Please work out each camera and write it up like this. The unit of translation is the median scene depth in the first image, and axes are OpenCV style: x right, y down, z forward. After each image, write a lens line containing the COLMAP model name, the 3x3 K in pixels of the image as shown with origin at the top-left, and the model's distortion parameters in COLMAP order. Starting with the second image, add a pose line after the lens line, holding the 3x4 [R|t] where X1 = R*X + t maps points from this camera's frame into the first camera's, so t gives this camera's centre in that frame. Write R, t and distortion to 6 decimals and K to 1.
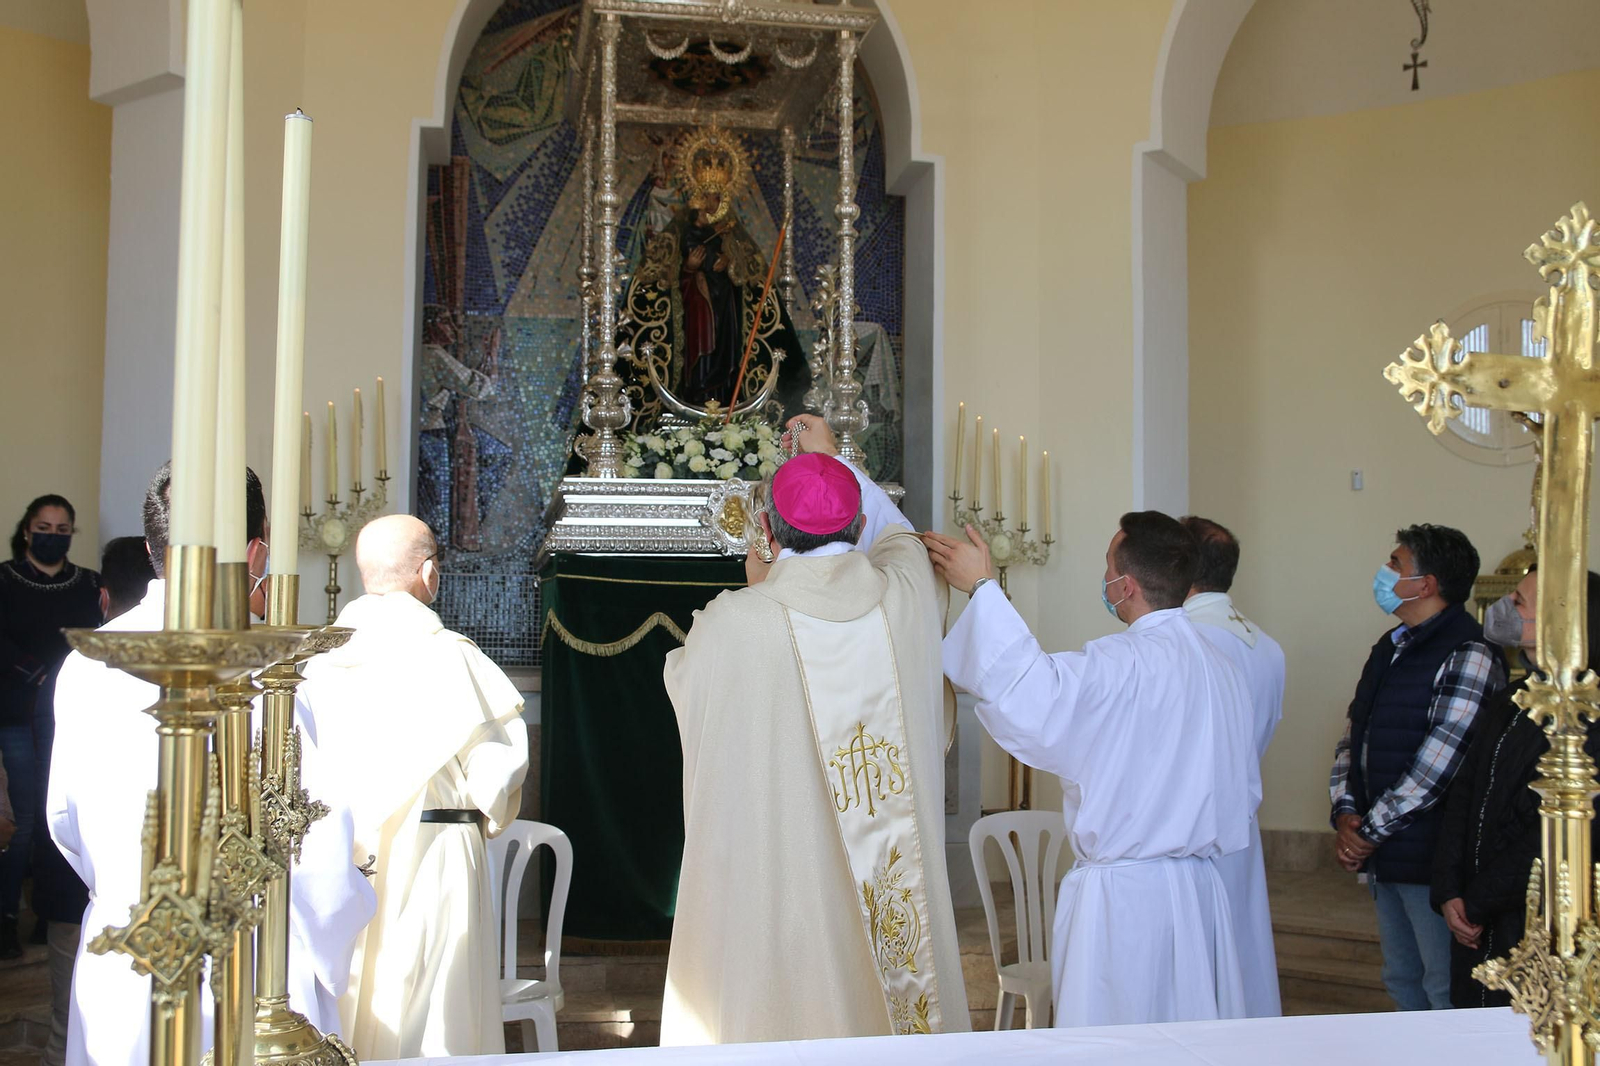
lens RADIAL K [[1569.0, 0, 800.0], [0, 1569.0, 533.0], [0, 0, 1]] dist [-0.037406, 0.020886]
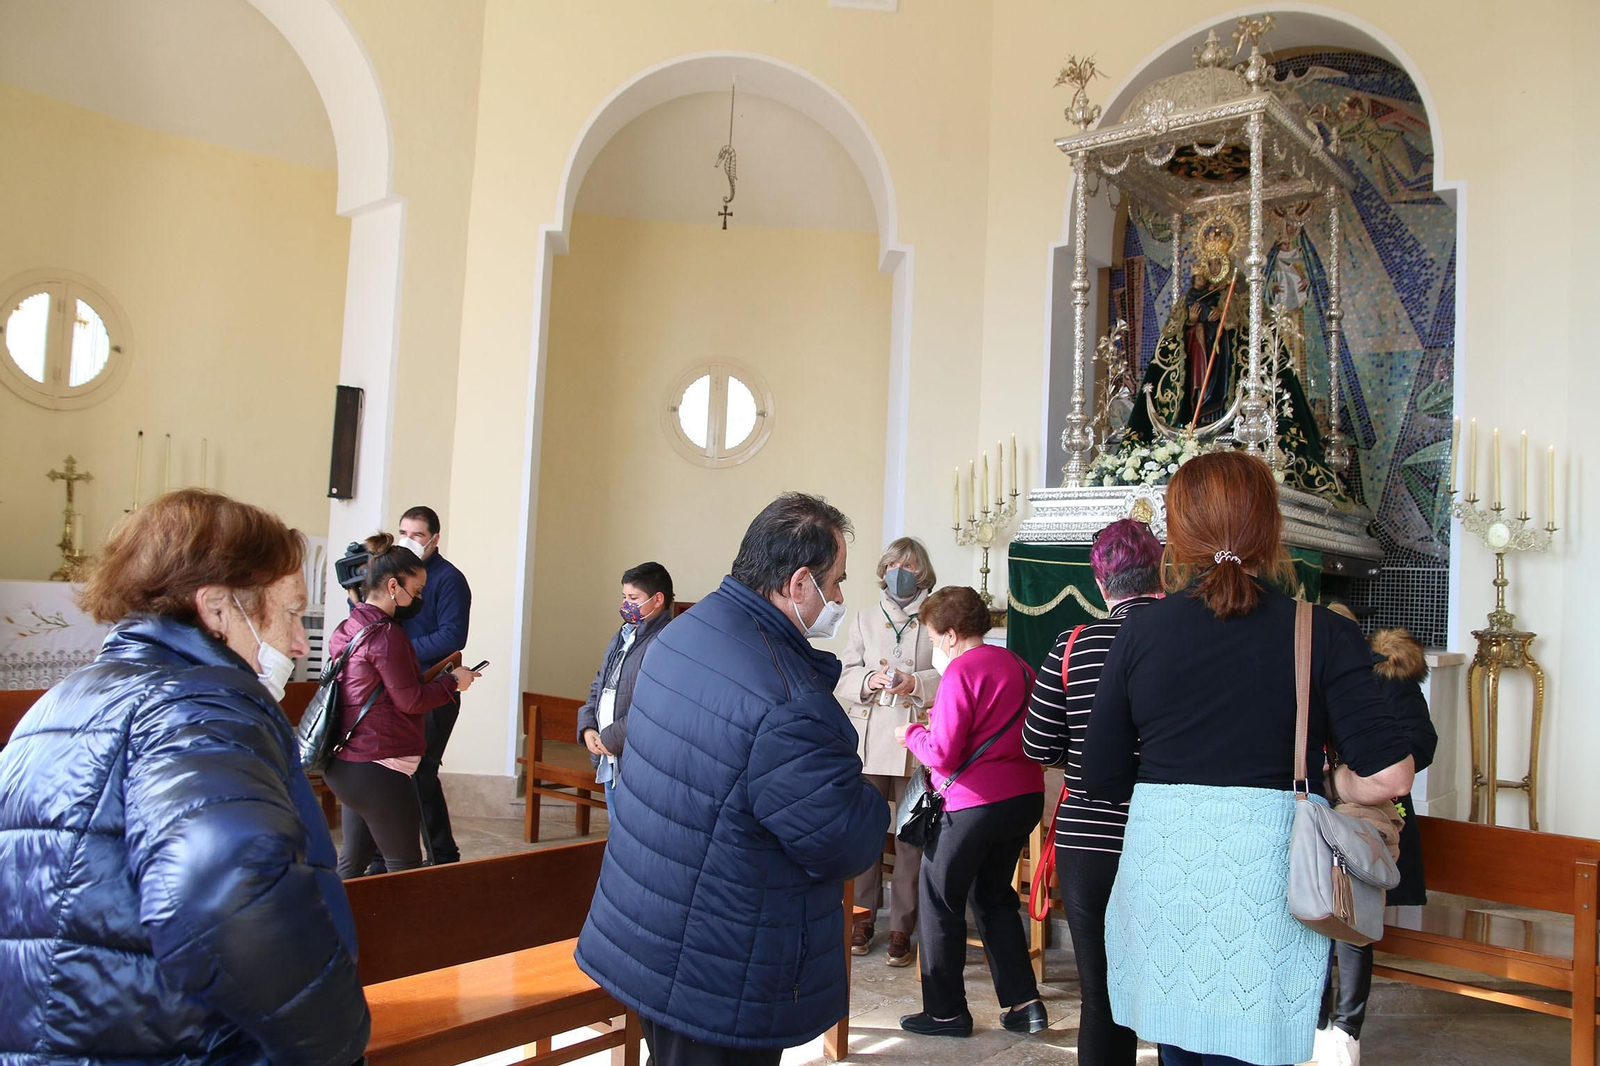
lens RADIAL K [[1244.2, 0, 800.0], [0, 1244.2, 533.0], [0, 0, 1]] dist [-0.132040, 0.121606]
pose [[0.621795, -0.017445, -0.782986, 0.430607], [0.009247, 0.999846, -0.014933, 0.013612], [0.783126, 0.002045, 0.621860, 0.104684]]
